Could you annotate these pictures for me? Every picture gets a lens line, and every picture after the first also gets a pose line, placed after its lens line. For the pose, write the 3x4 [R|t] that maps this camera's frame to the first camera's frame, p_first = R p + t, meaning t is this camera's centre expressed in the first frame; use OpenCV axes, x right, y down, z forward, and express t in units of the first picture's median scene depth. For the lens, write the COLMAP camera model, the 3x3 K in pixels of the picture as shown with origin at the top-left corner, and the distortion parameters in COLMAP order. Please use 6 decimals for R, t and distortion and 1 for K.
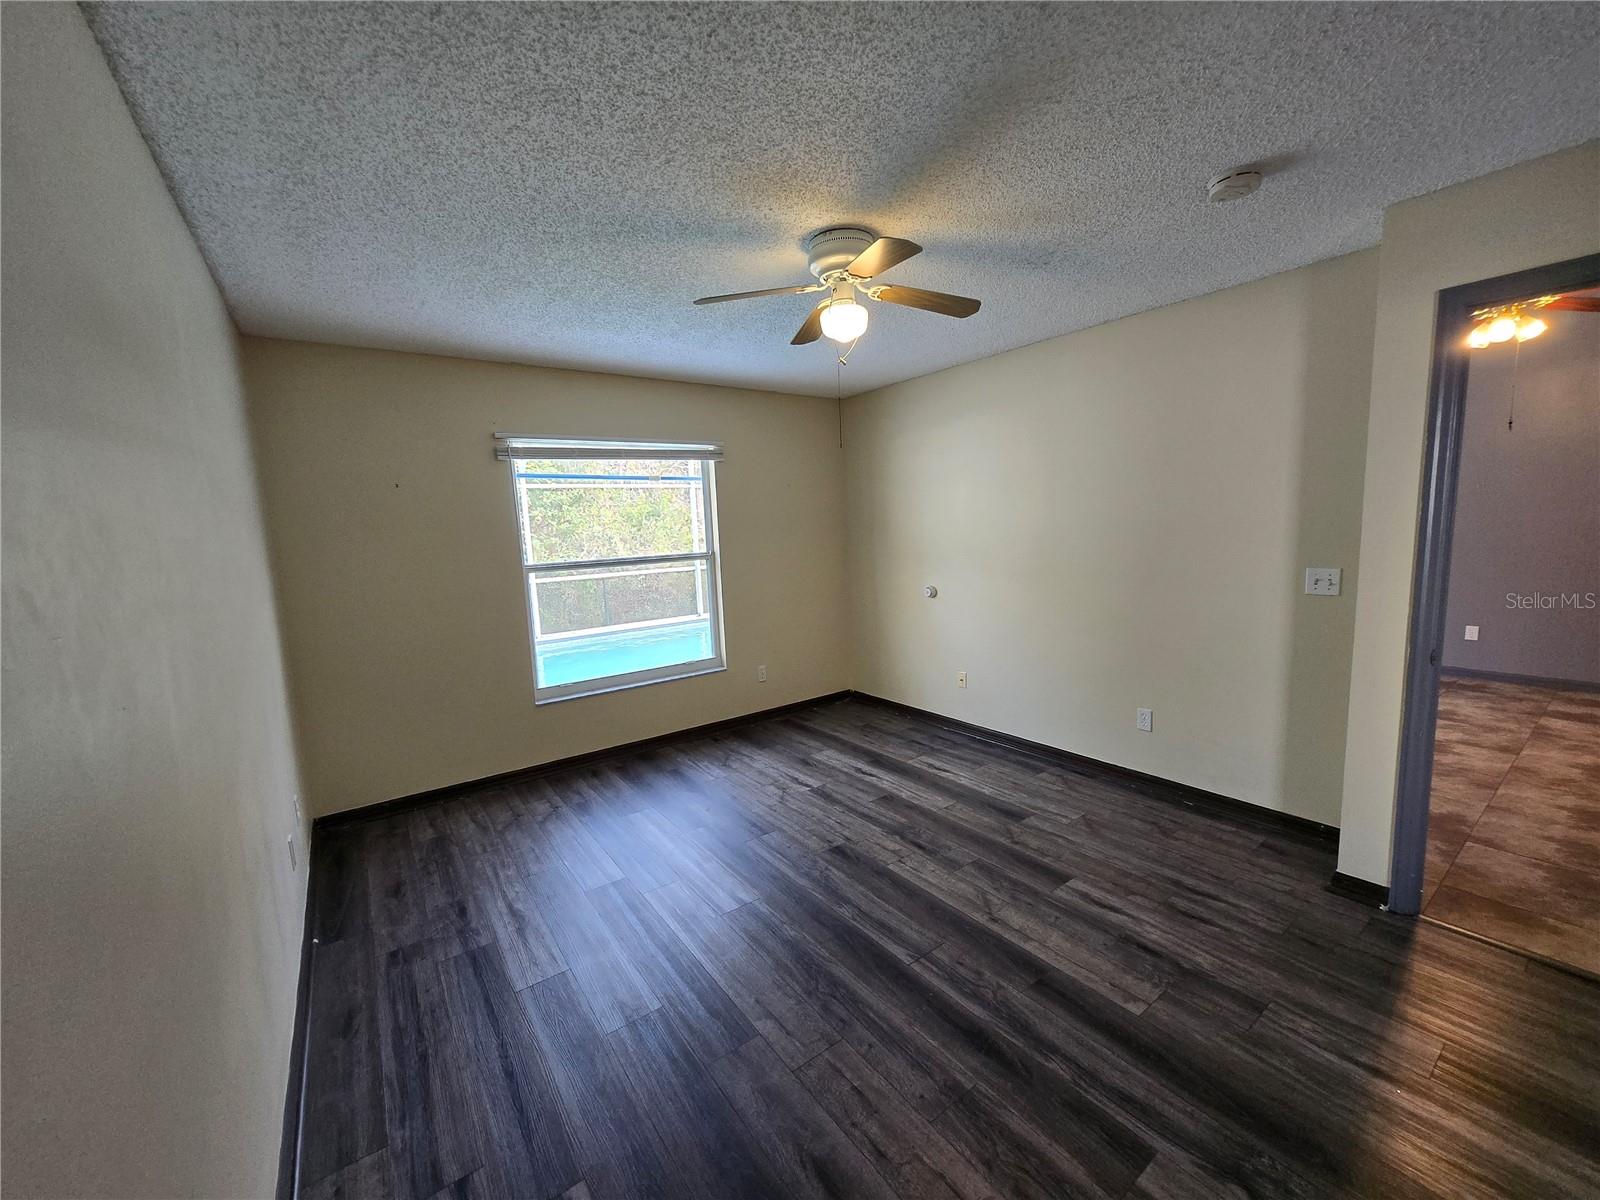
lens RADIAL K [[629.2, 0, 801.9], [0, 629.2, 605.7], [0, 0, 1]] dist [-0.003368, 0.001498]
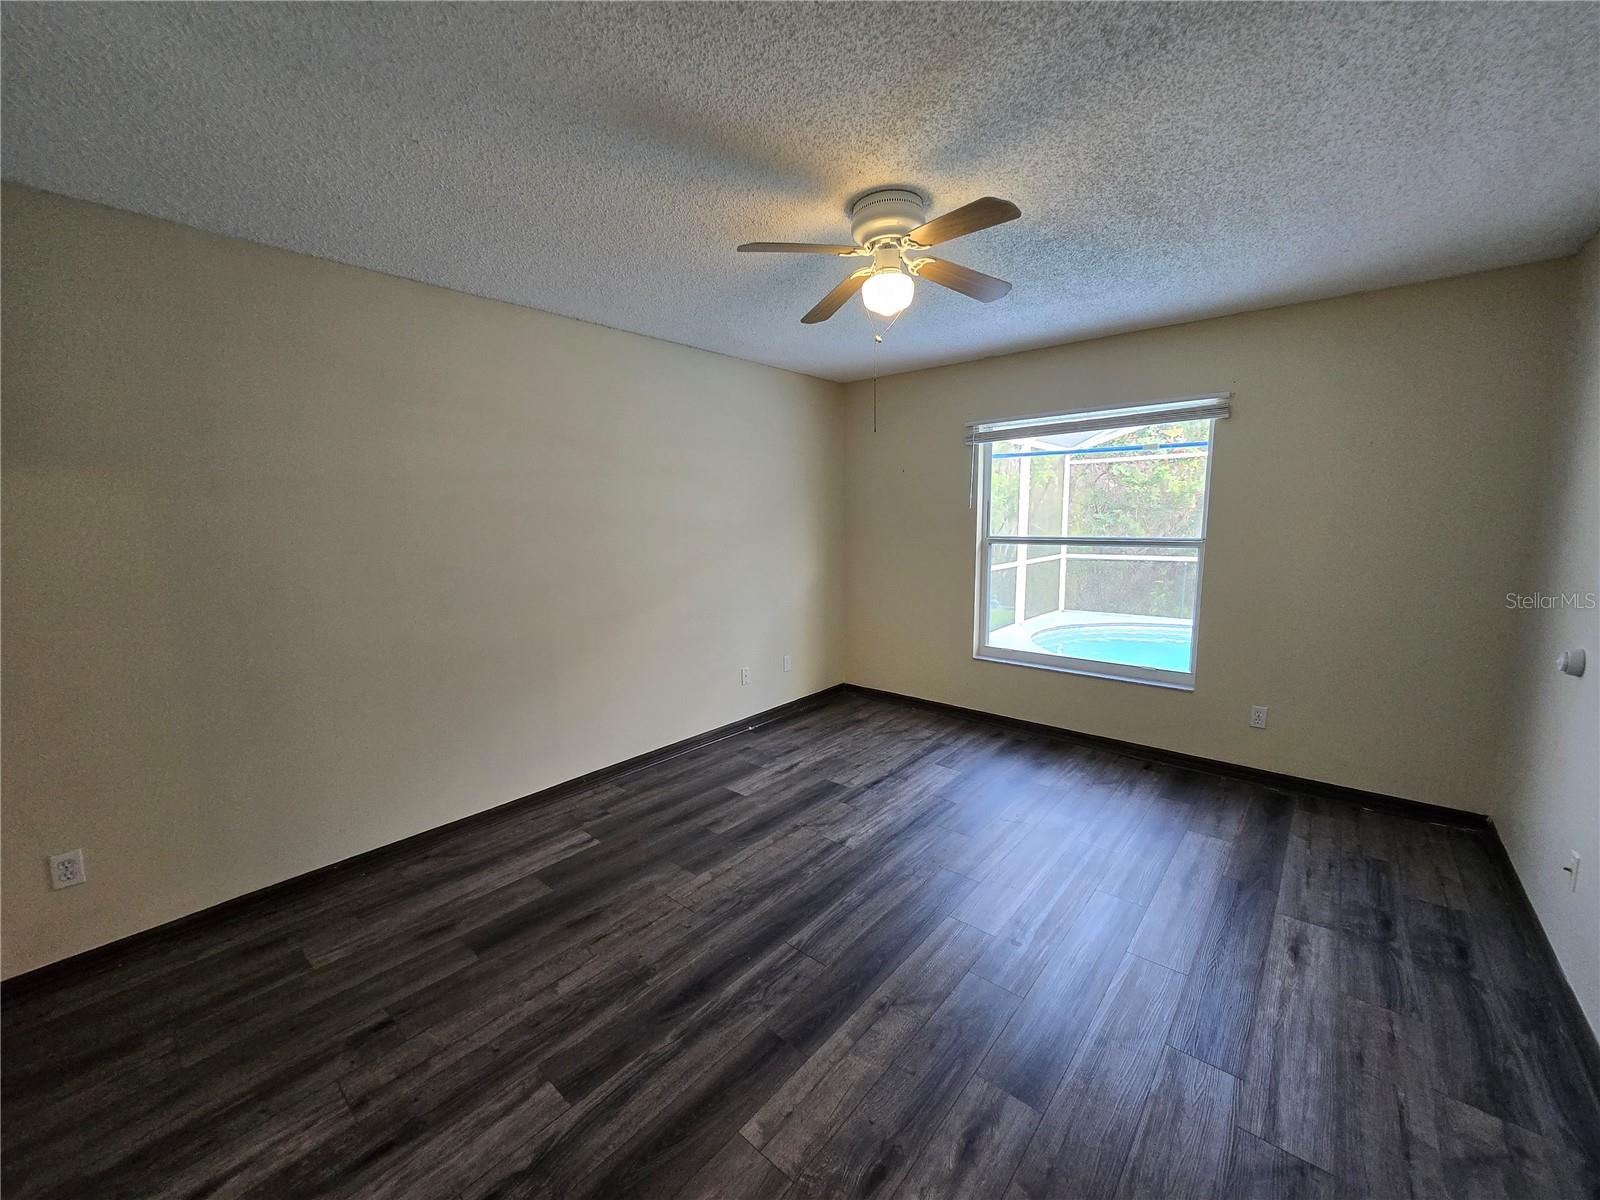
lens RADIAL K [[629.2, 0, 798.2], [0, 629.2, 610.0], [0, 0, 1]] dist [-0.003368, 0.001498]
pose [[0.231858, 0.187774, -0.954454, 0.745782], [-0.124536, 0.978848, 0.162320, -0.095254], [0.964745, 0.081229, 0.250338, 0.503562]]
